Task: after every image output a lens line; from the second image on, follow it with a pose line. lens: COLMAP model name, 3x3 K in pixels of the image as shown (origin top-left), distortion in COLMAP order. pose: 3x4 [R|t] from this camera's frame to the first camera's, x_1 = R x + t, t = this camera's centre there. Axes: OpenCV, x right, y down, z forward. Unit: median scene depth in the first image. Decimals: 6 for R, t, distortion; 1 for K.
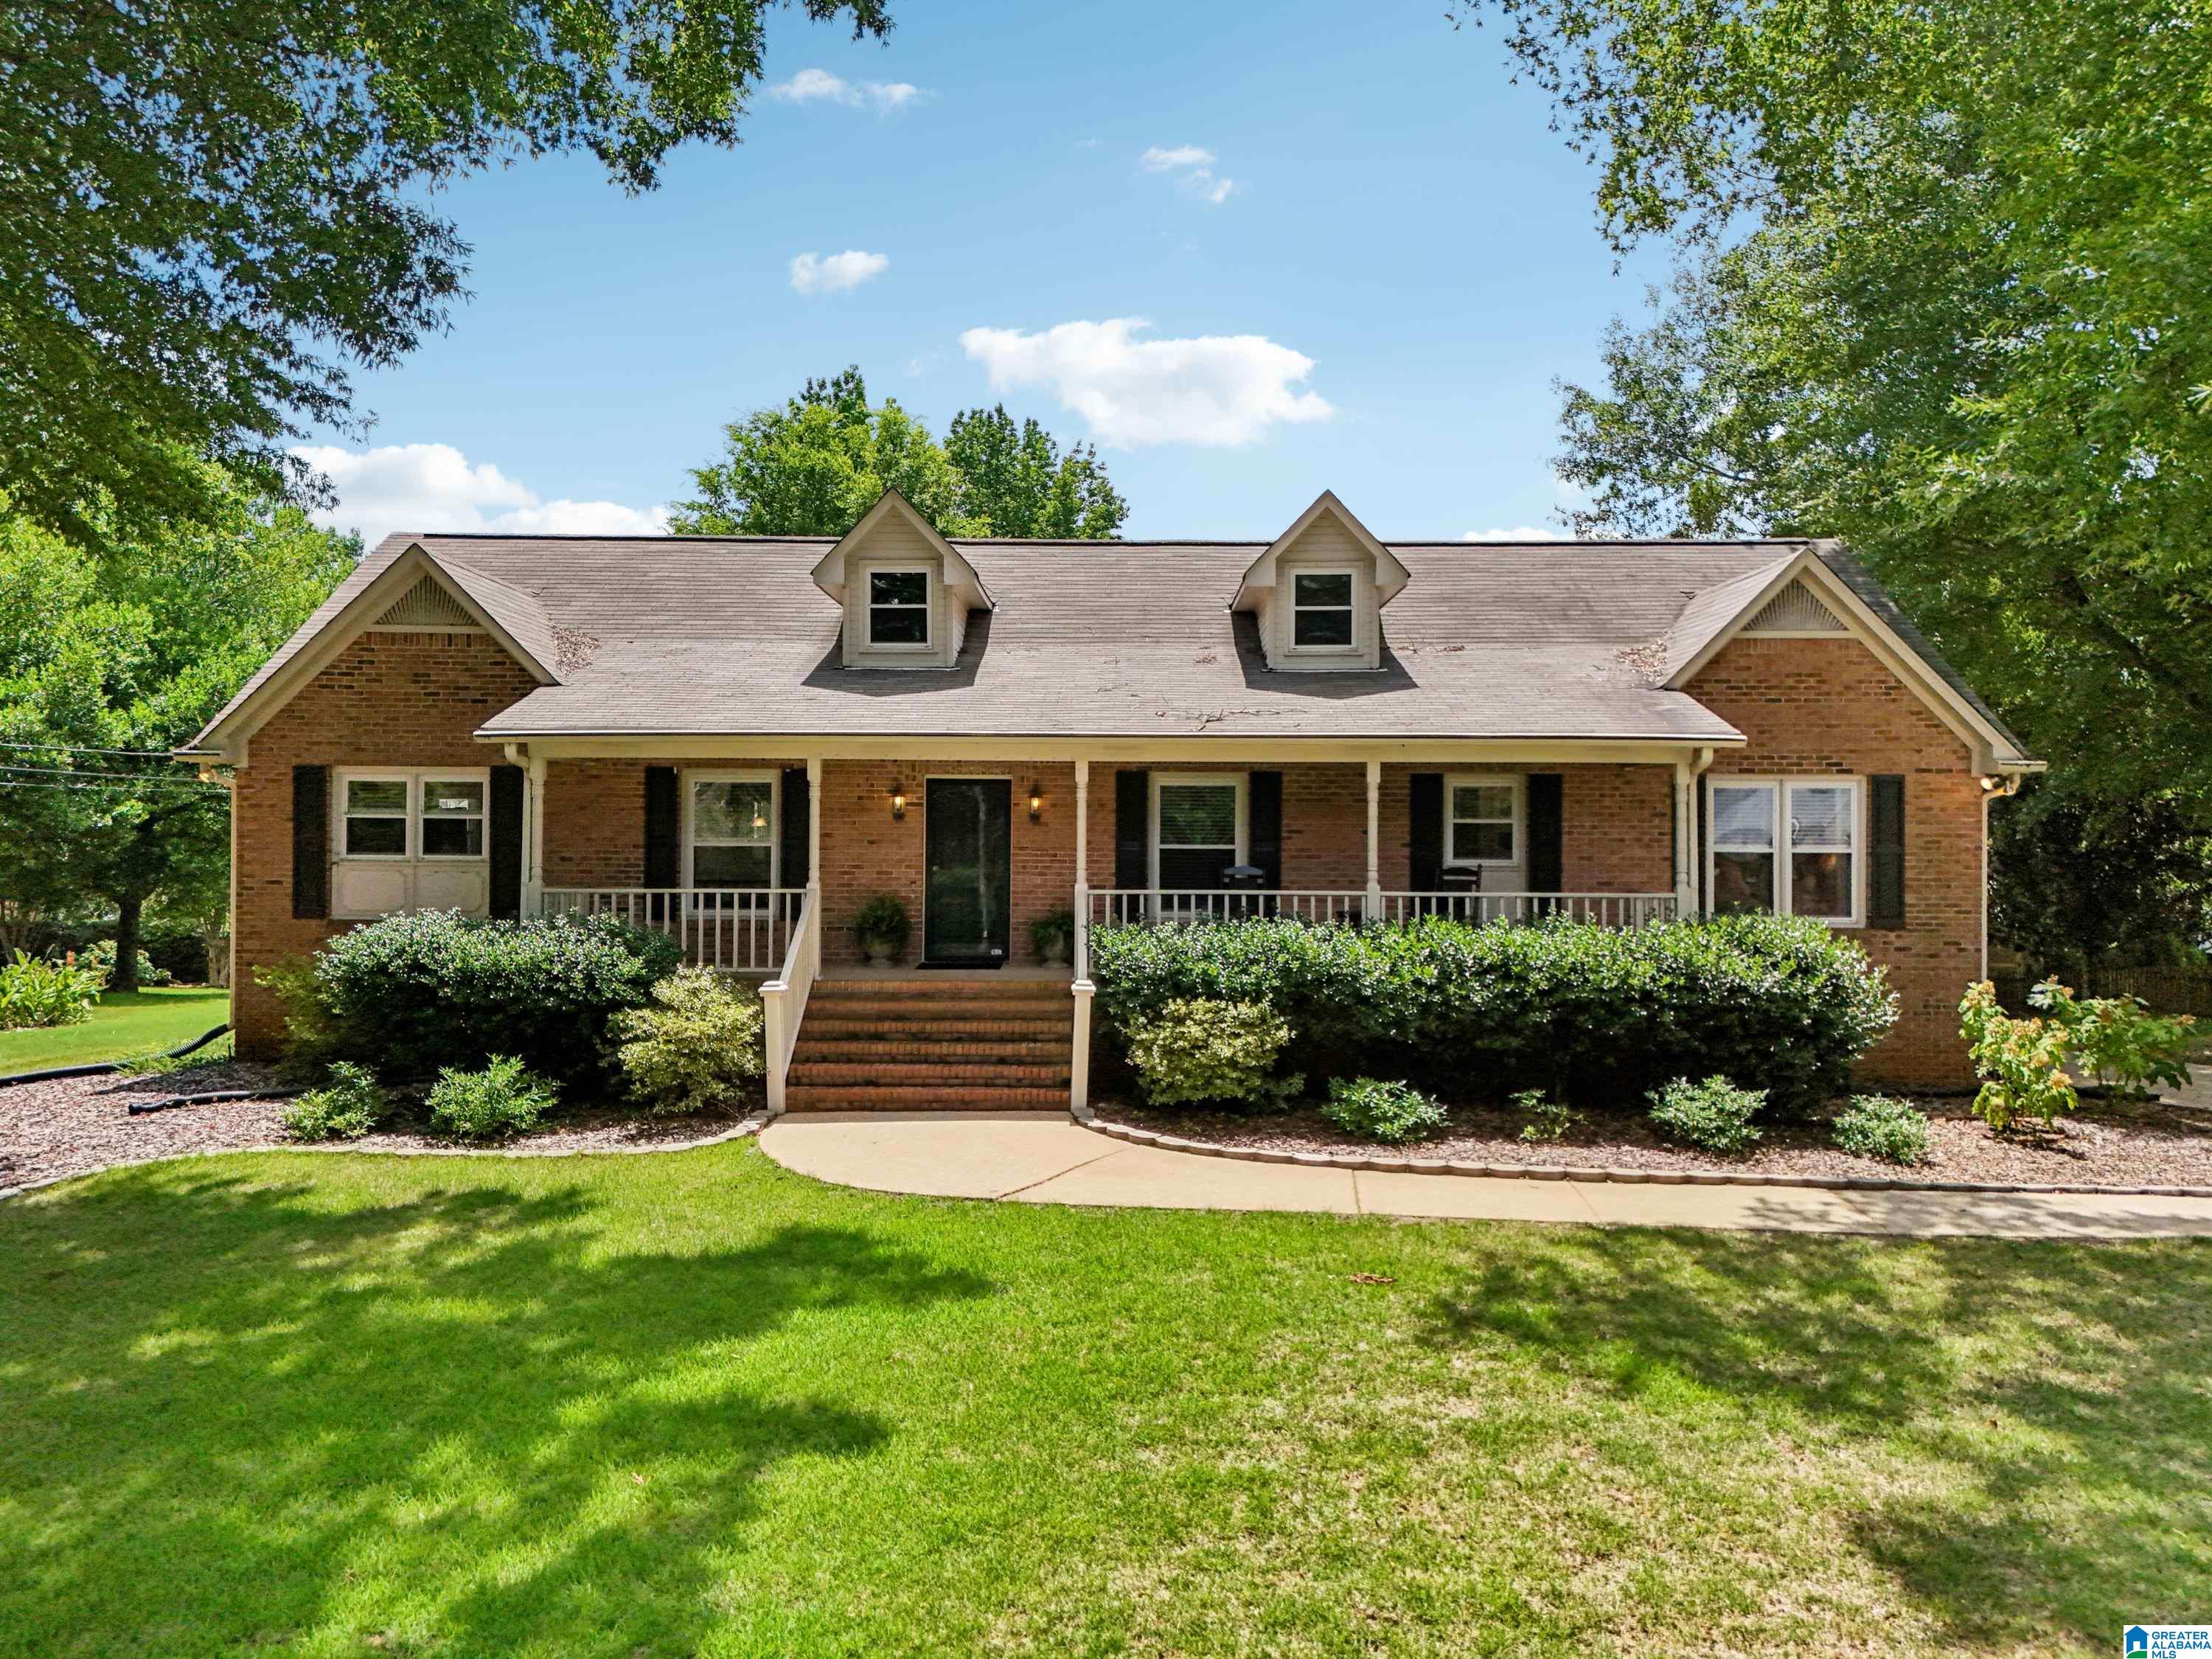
lens RADIAL K [[1633.8, 0, 1088.0], [0, 1633.8, 833.3], [0, 0, 1]] dist [0.074765, -0.073582]
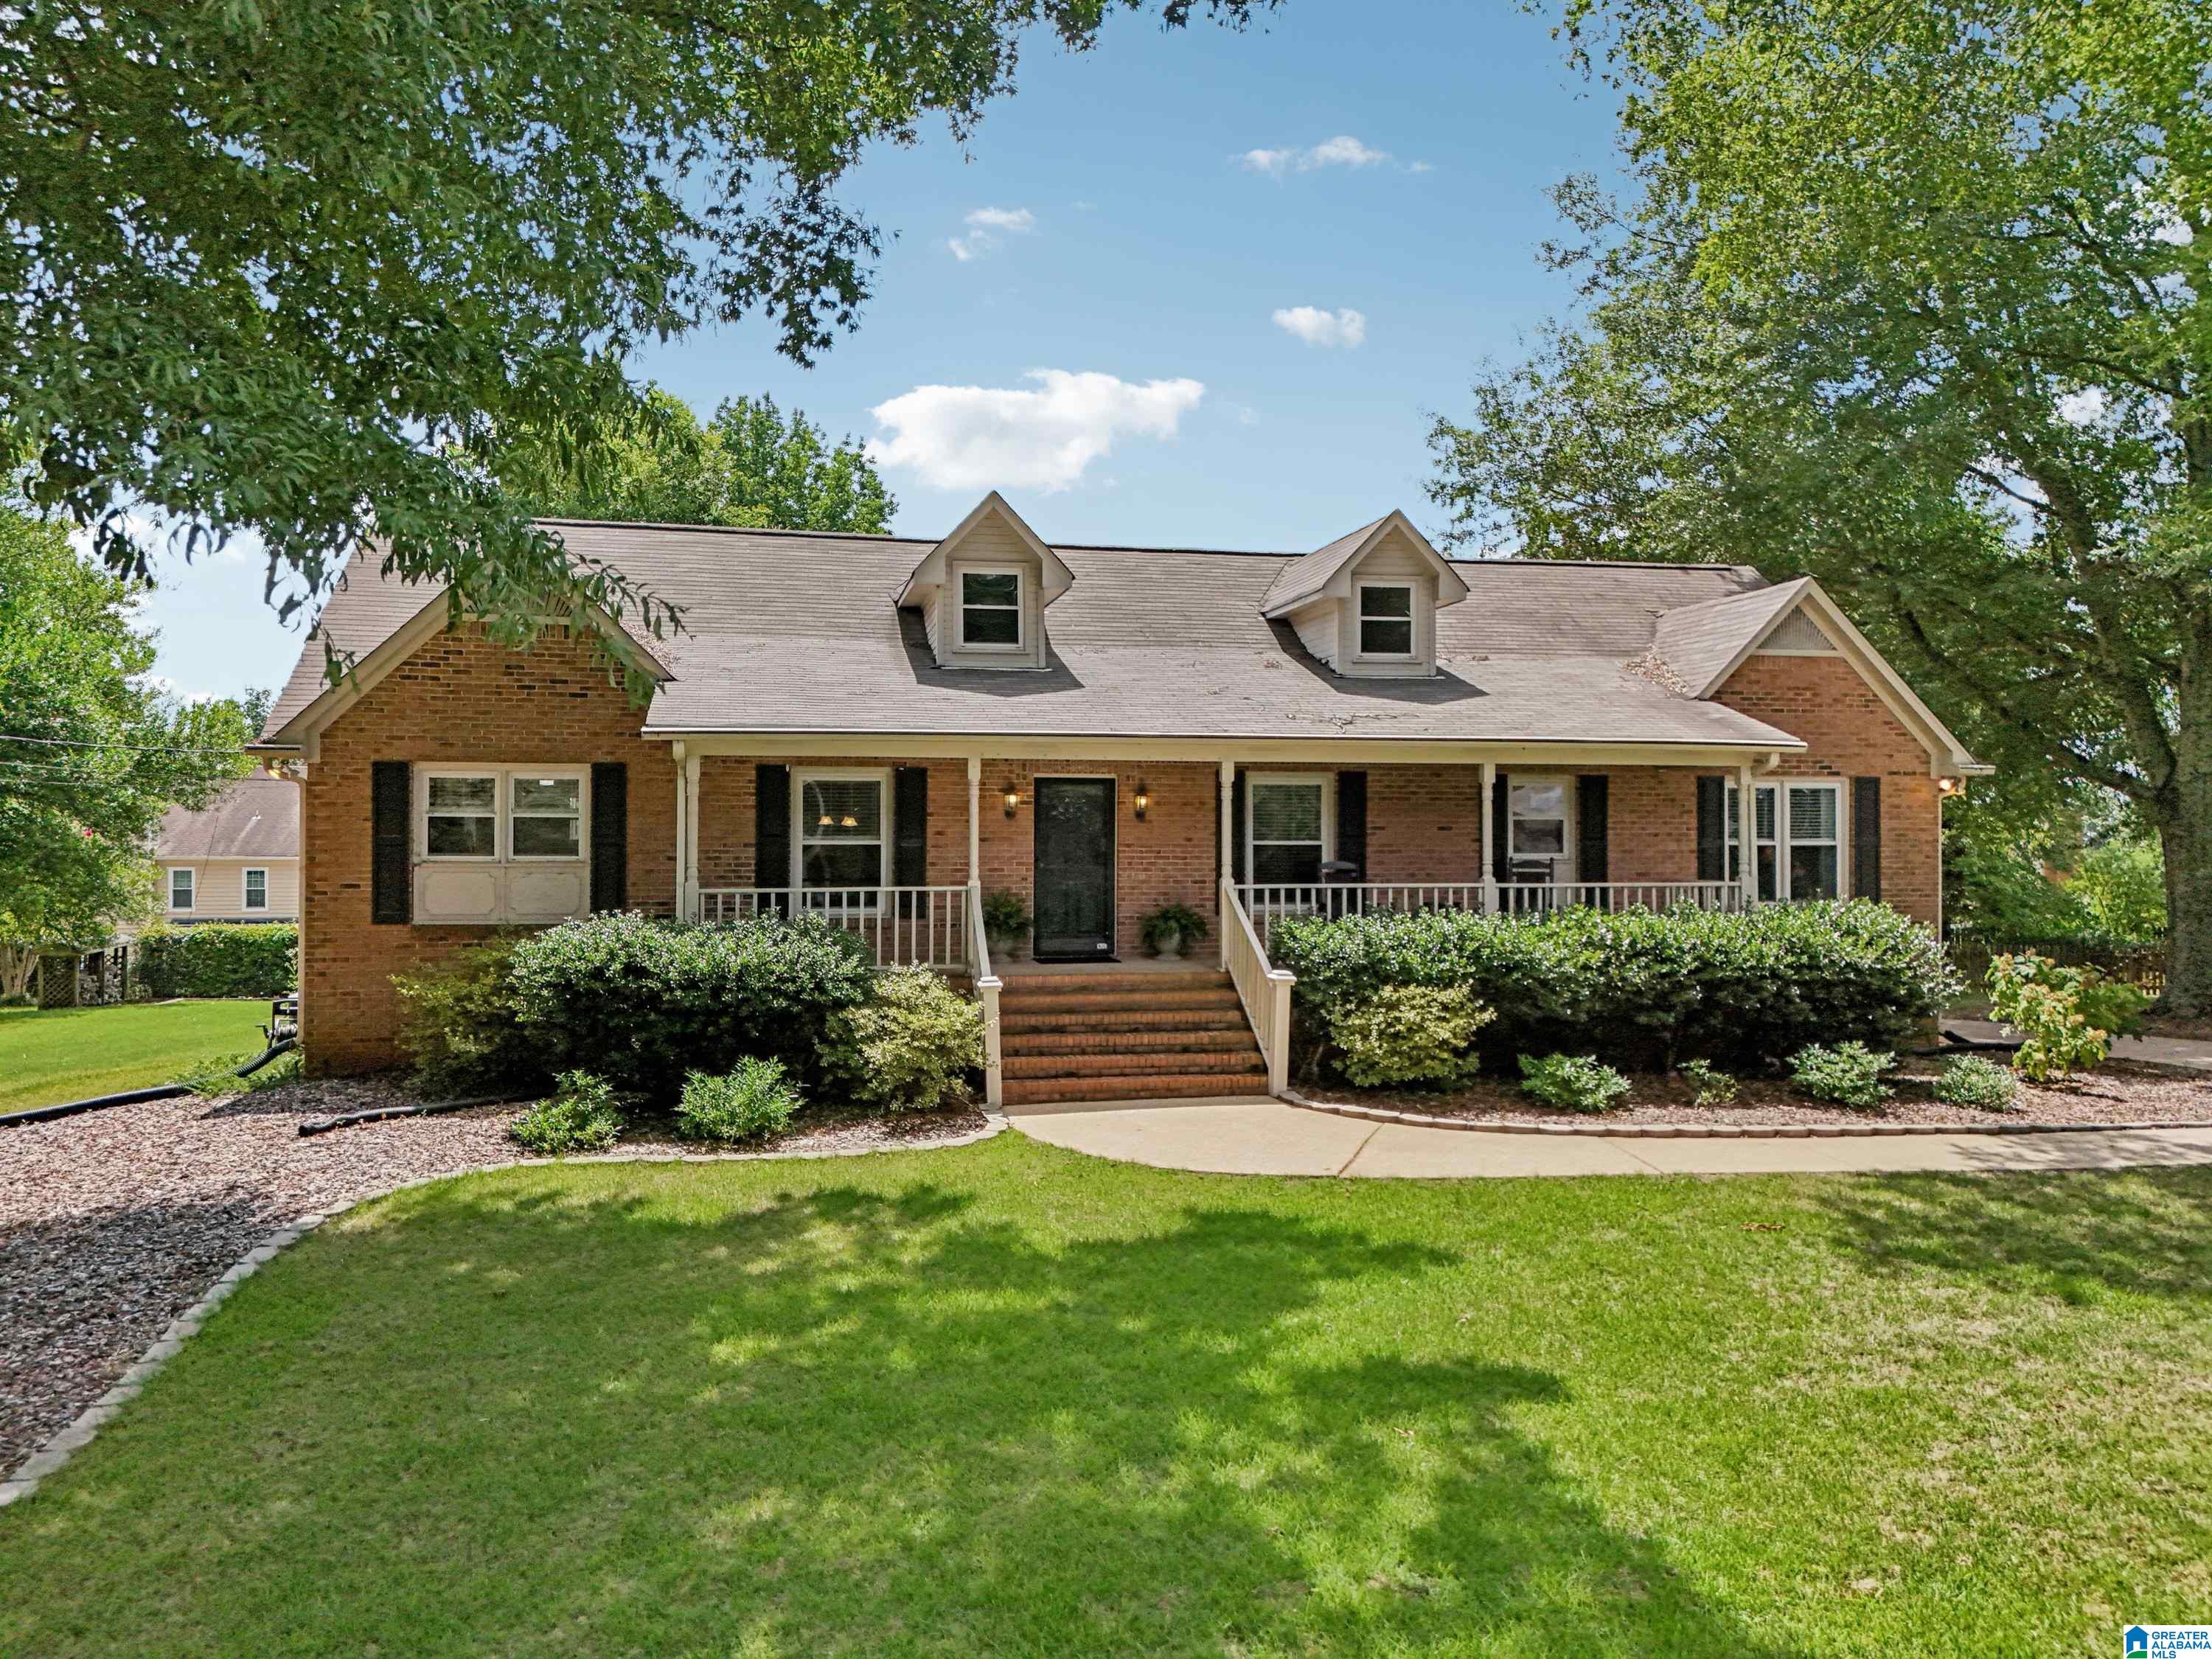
lens RADIAL K [[1633.8, 0, 1088.0], [0, 1633.8, 833.3], [0, 0, 1]] dist [0.074765, -0.073582]
pose [[0.976577, -0.004004, 0.215131, -0.342417], [0.003335, 0.999988, 0.003473, -0.002335], [-0.215142, -0.002674, 0.976579, -0.002010]]
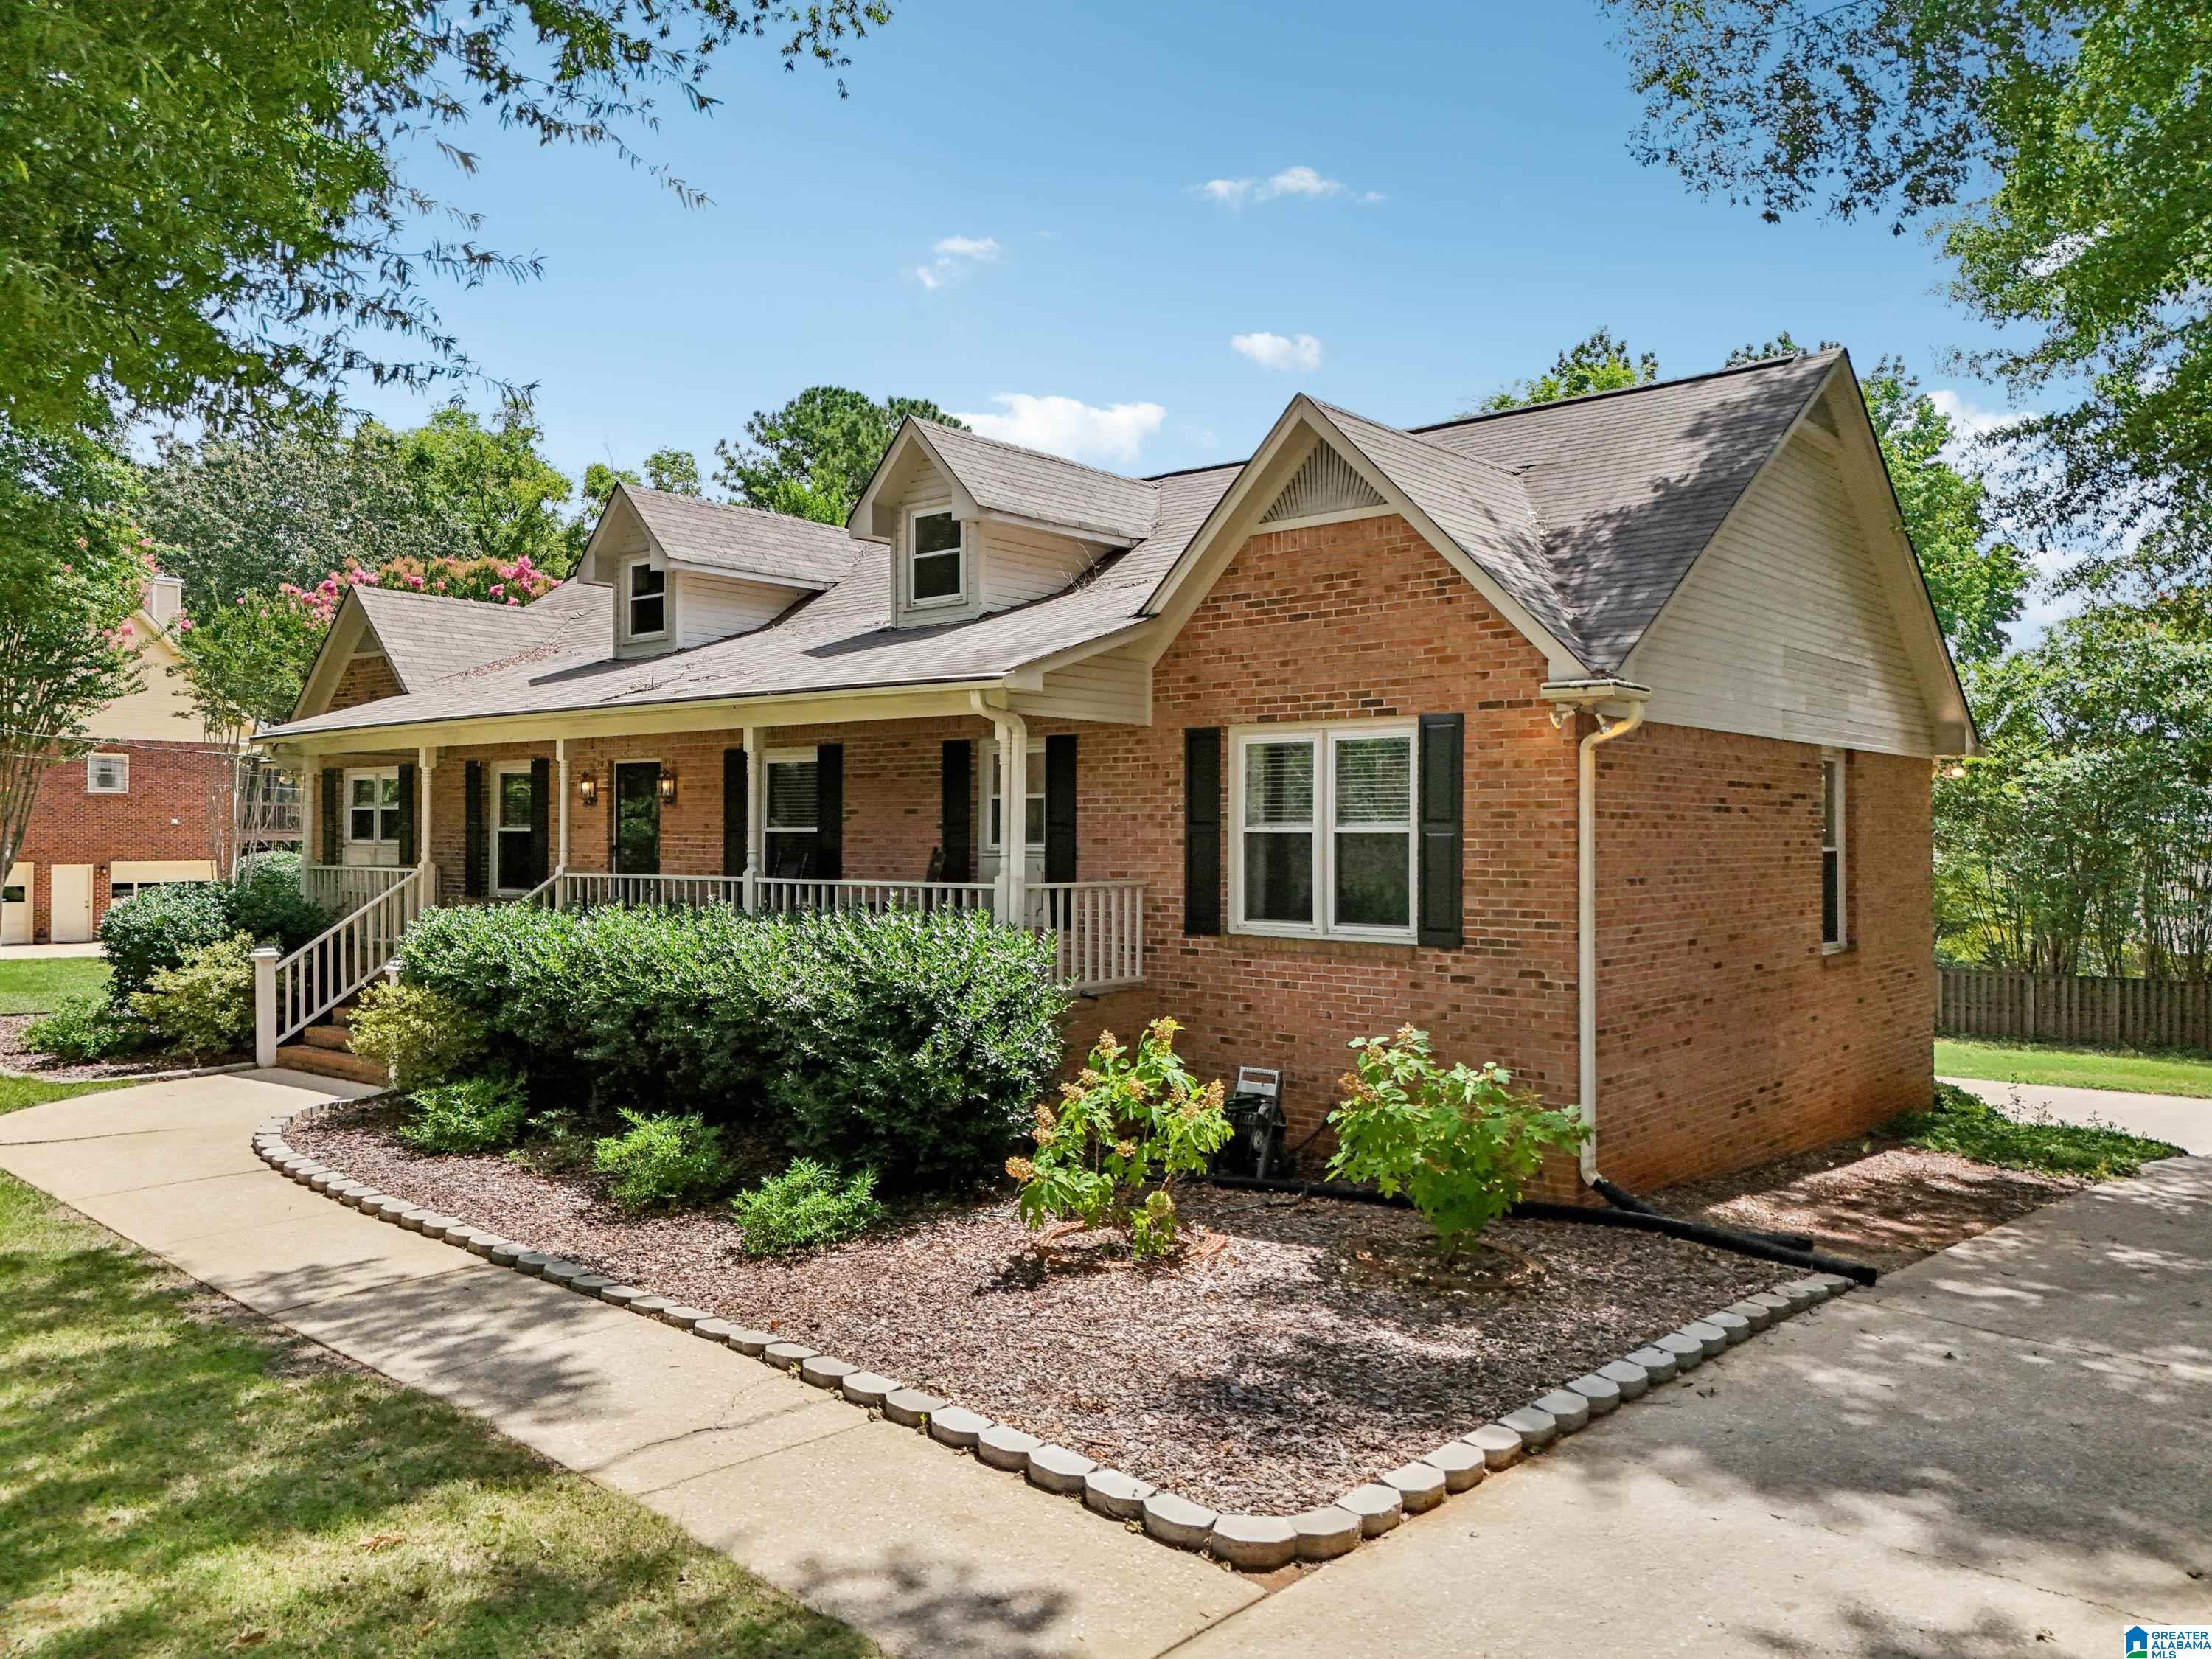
lens RADIAL K [[1633.8, 0, 1088.0], [0, 1633.8, 833.3], [0, 0, 1]] dist [0.074765, -0.073582]
pose [[0.770973, -0.004455, -0.636853, 0.936197], [-0.000092, 0.999975, -0.007106, 0.019943], [0.636868, 0.005537, 0.770953, 0.478704]]
